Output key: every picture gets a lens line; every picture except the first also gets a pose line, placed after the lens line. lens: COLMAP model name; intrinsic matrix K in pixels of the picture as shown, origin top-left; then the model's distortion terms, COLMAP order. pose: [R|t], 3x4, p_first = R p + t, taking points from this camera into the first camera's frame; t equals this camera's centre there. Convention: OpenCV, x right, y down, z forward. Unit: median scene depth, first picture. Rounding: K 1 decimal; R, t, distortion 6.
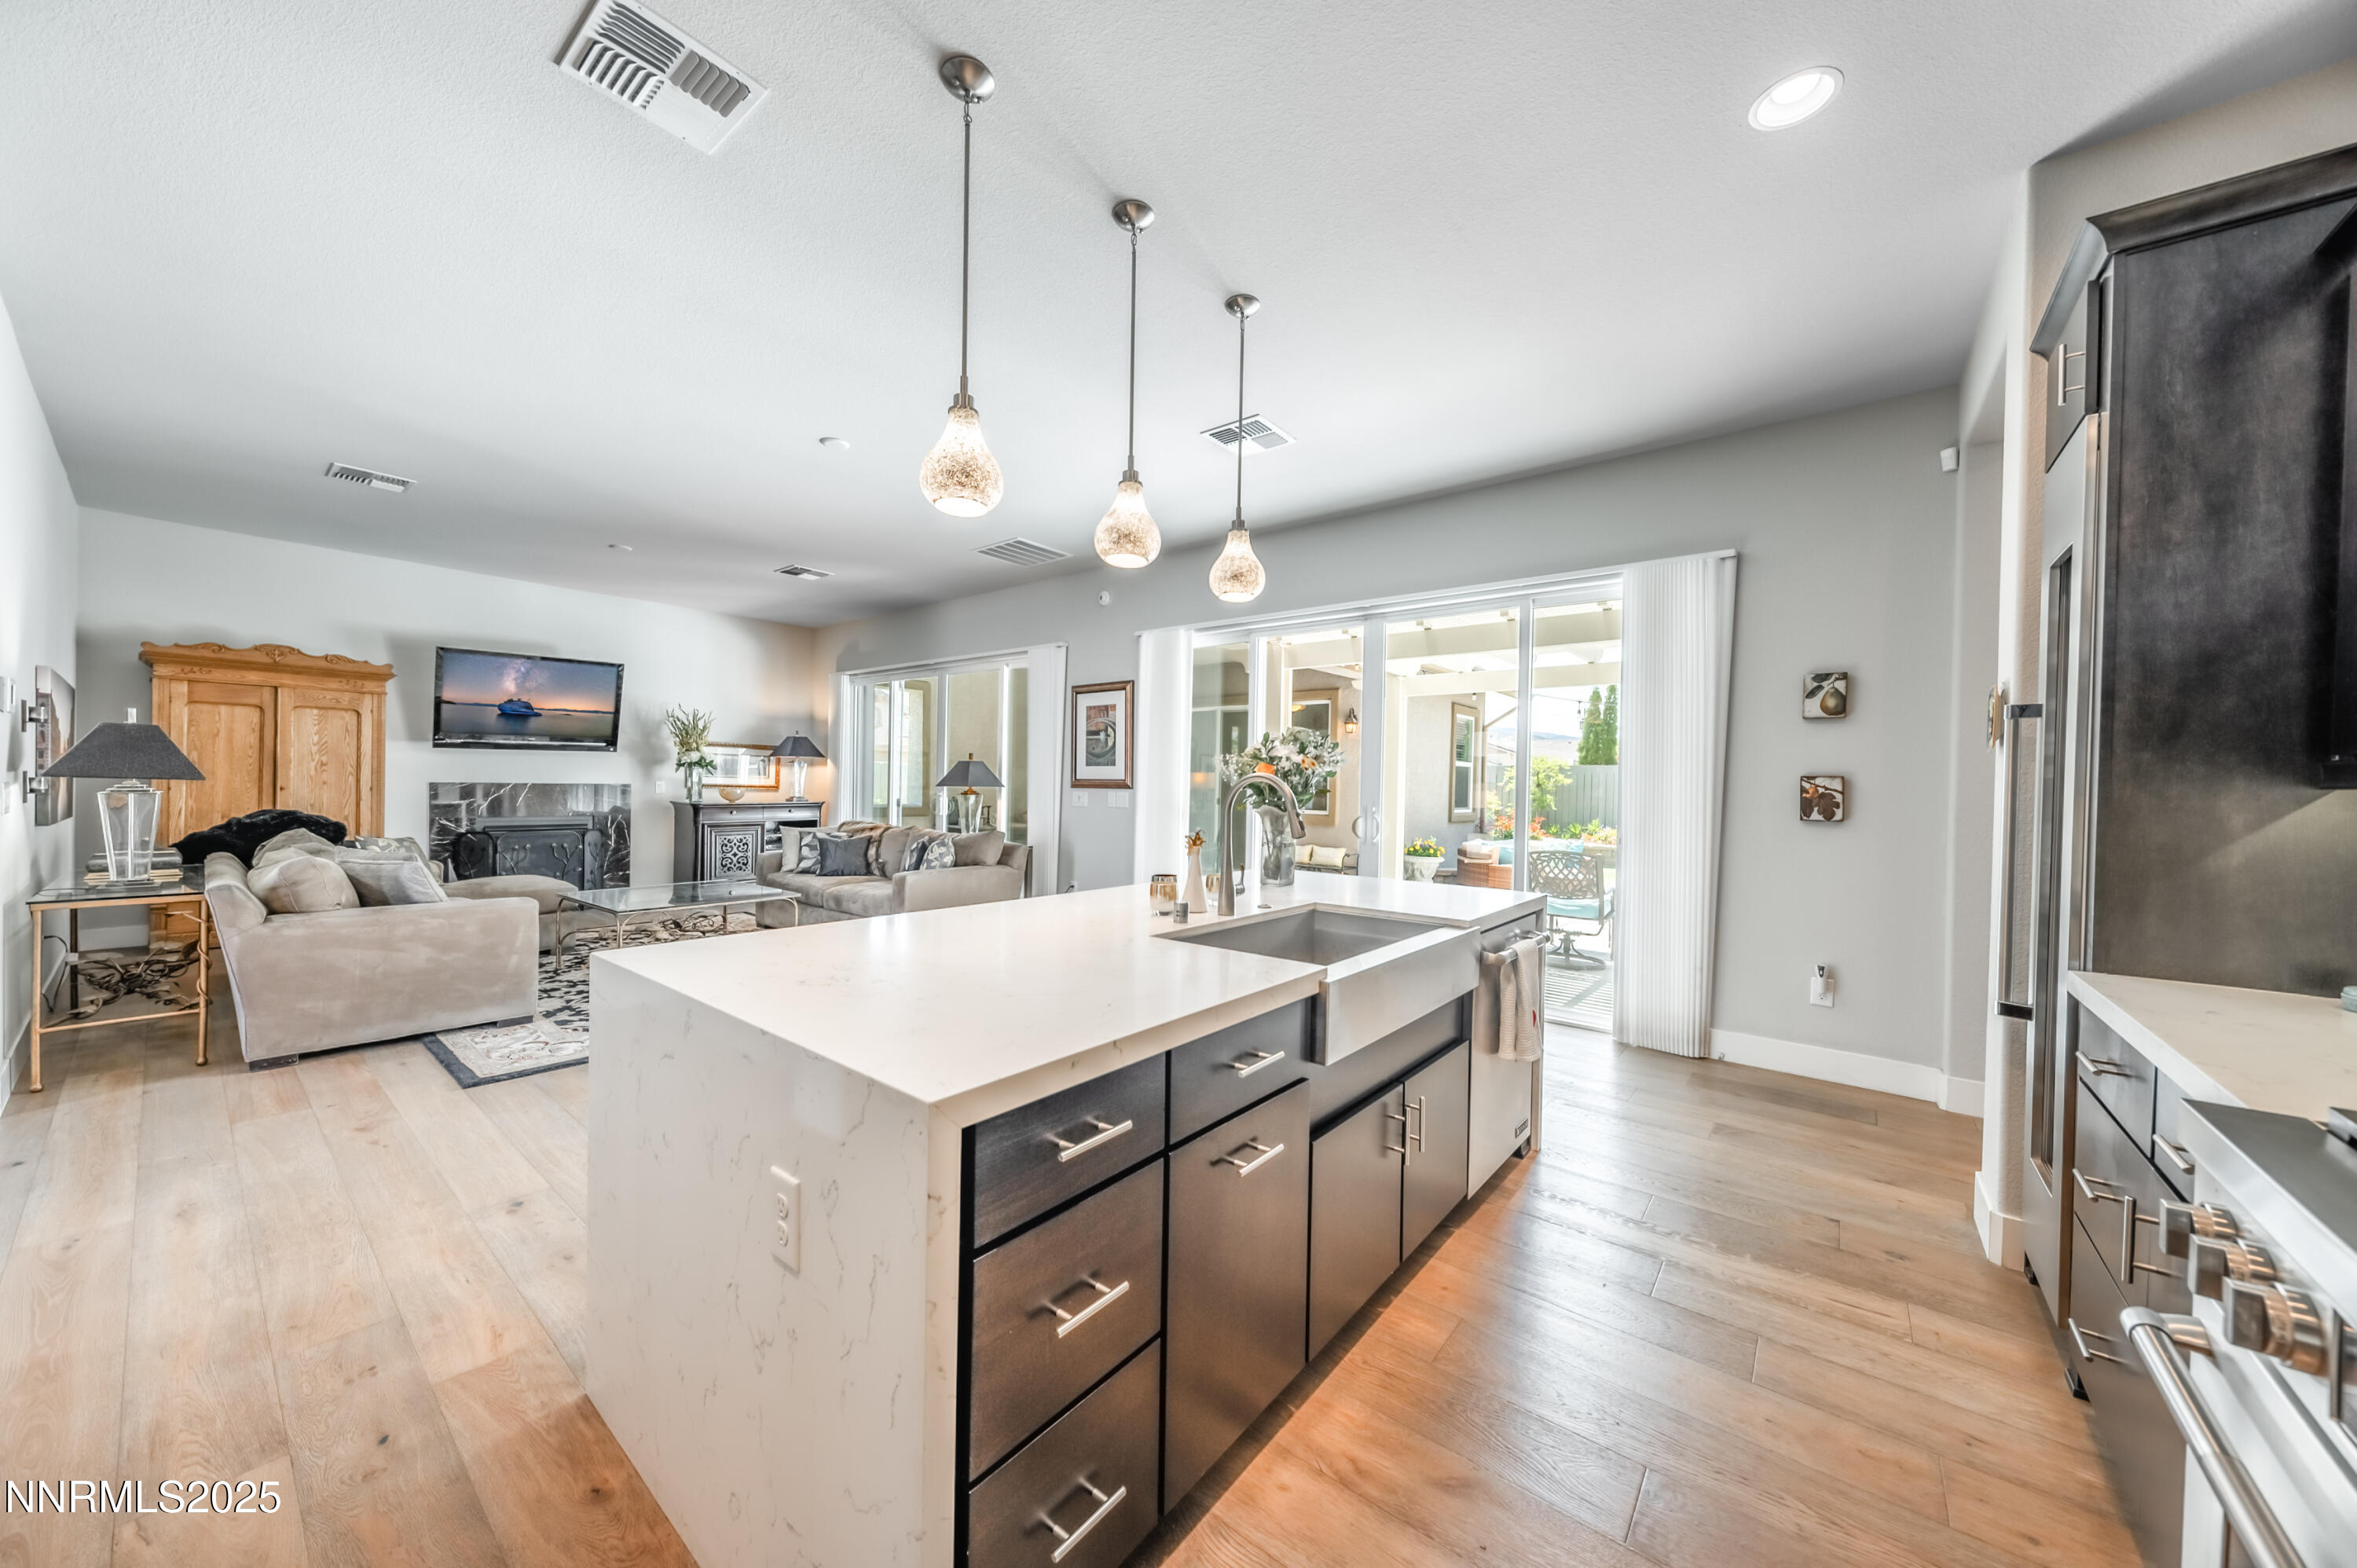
lens RADIAL K [[816.8, 0, 1178.5], [0, 816.8, 784.0], [0, 0, 1]] dist [0.000116, 0.000027]
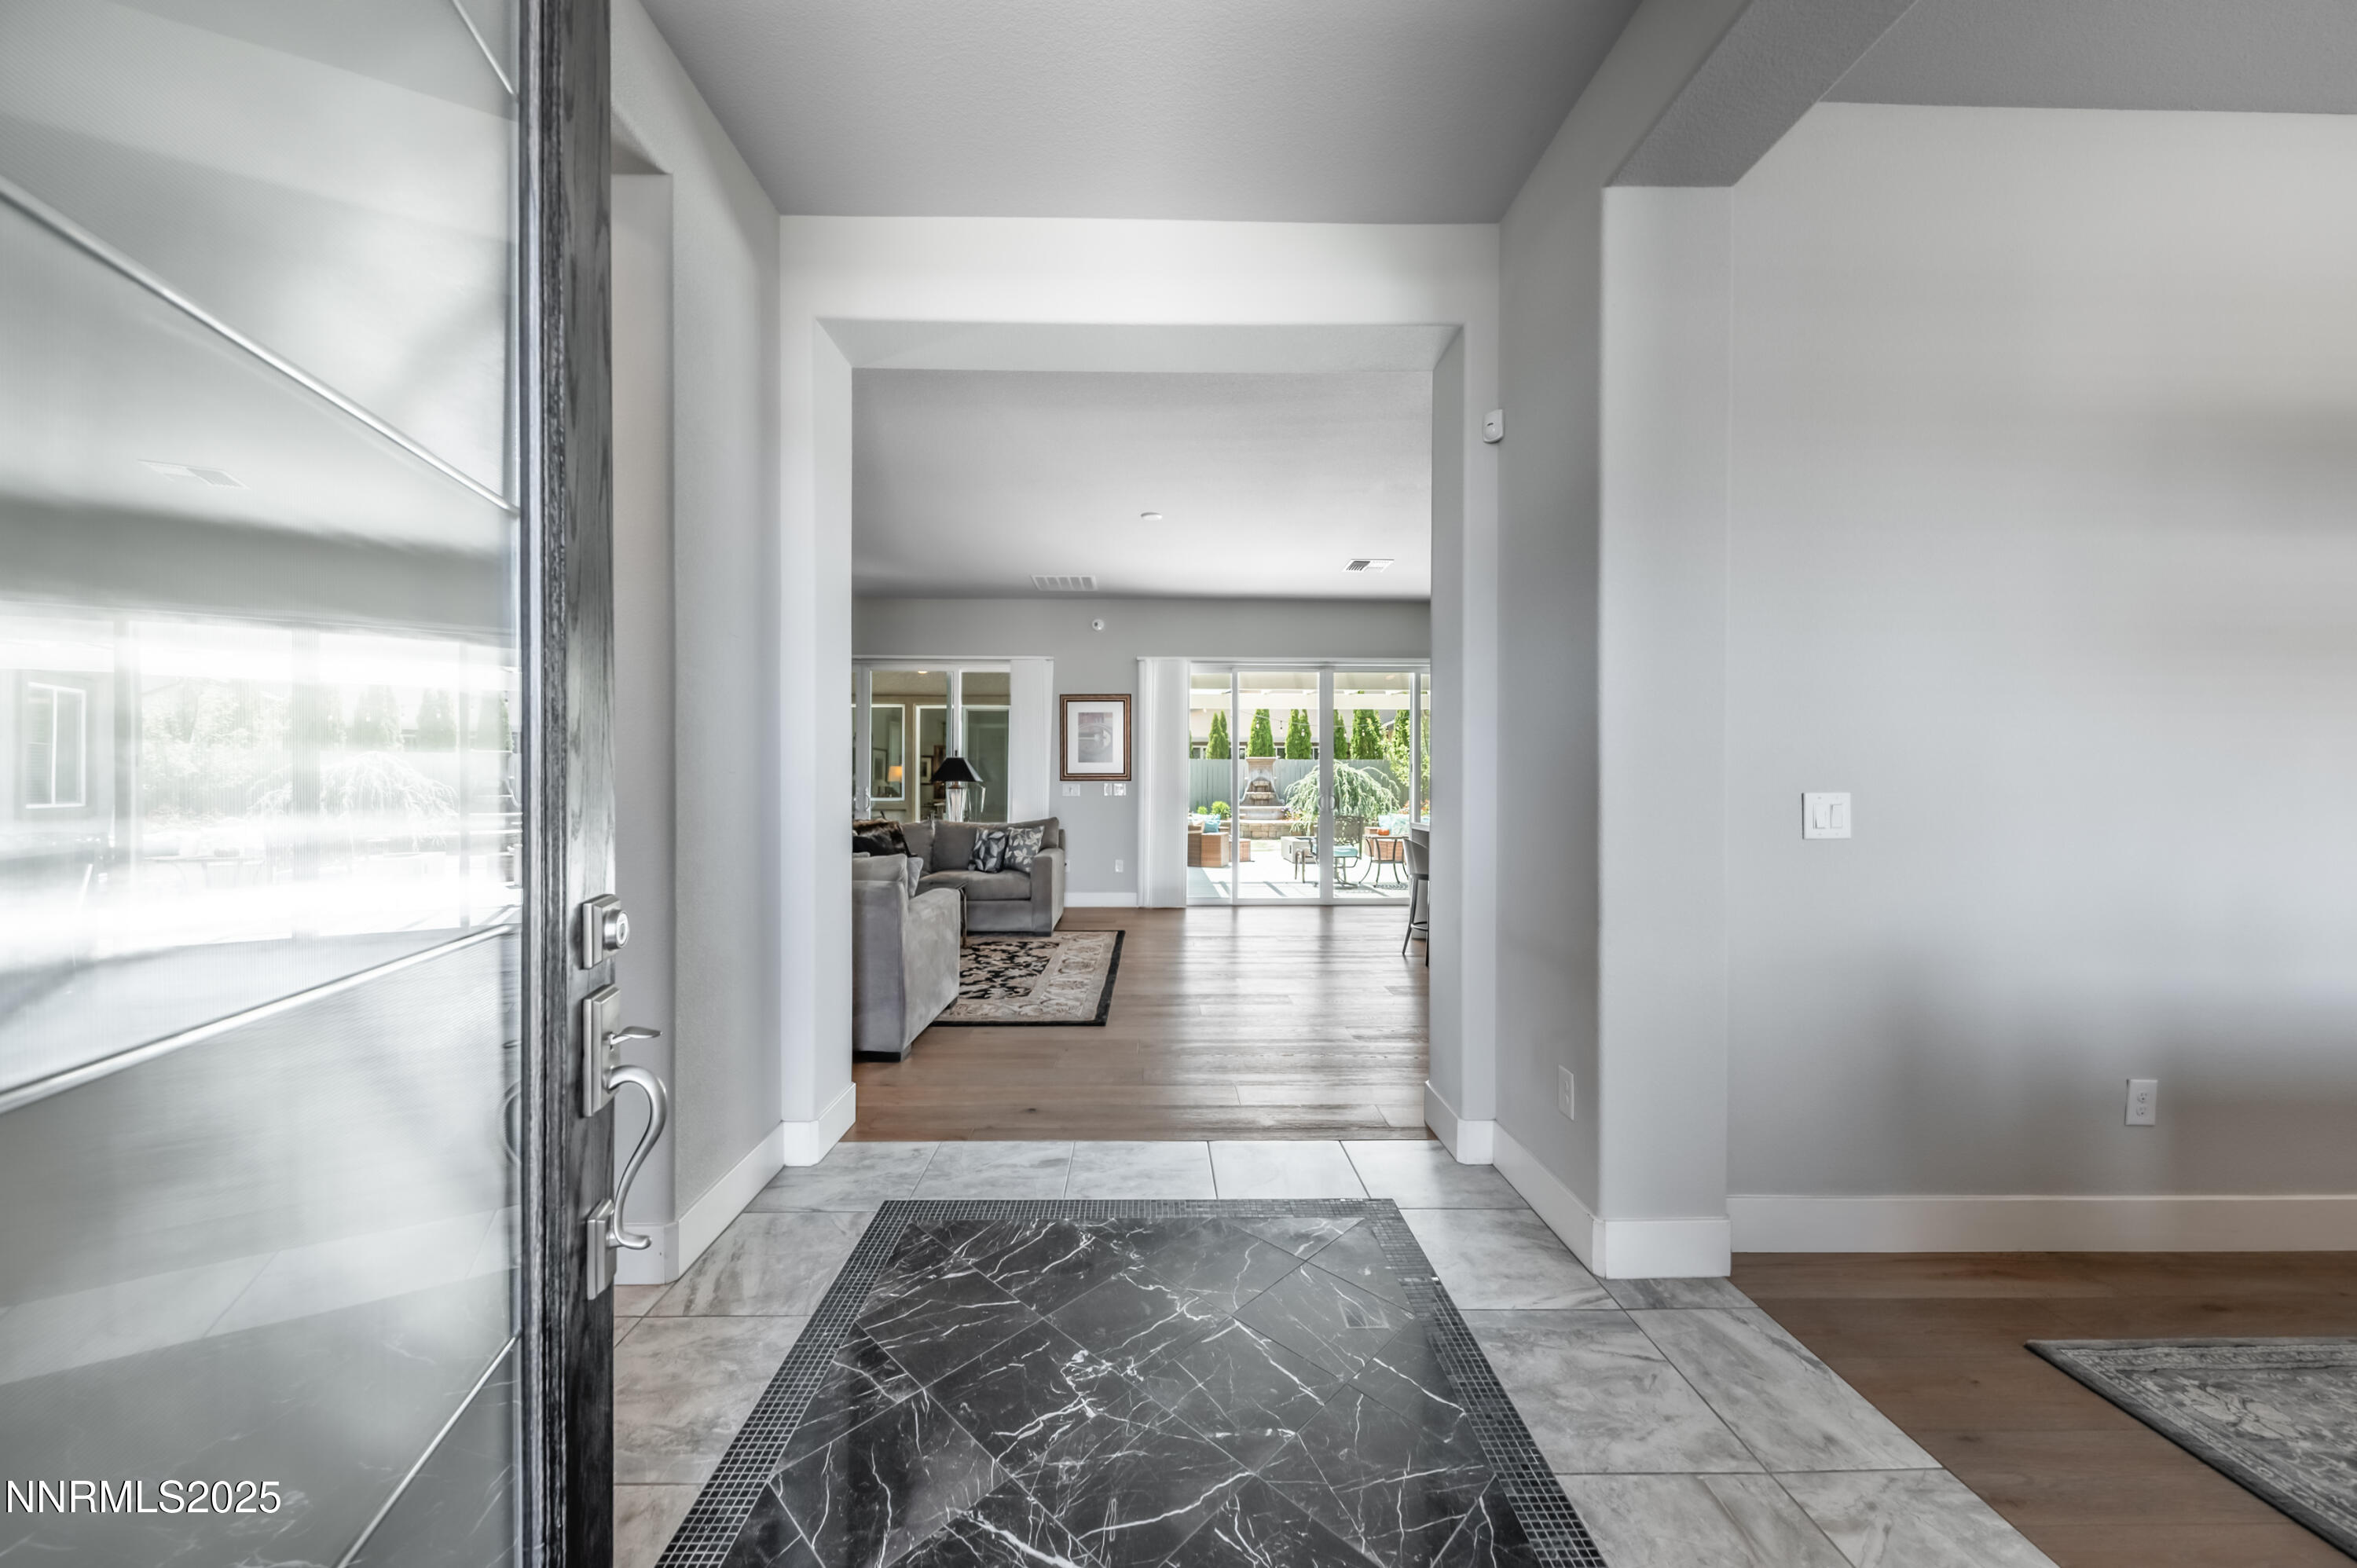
lens RADIAL K [[816.8, 0, 1178.5], [0, 816.8, 784.0], [0, 0, 1]] dist [0.000116, 0.000027]
pose [[0.763661, -0.017096, 0.645391, -0.807680], [0.010053, 0.999843, 0.014590, -0.006679], [-0.645539, -0.004654, 0.763713, -0.010847]]
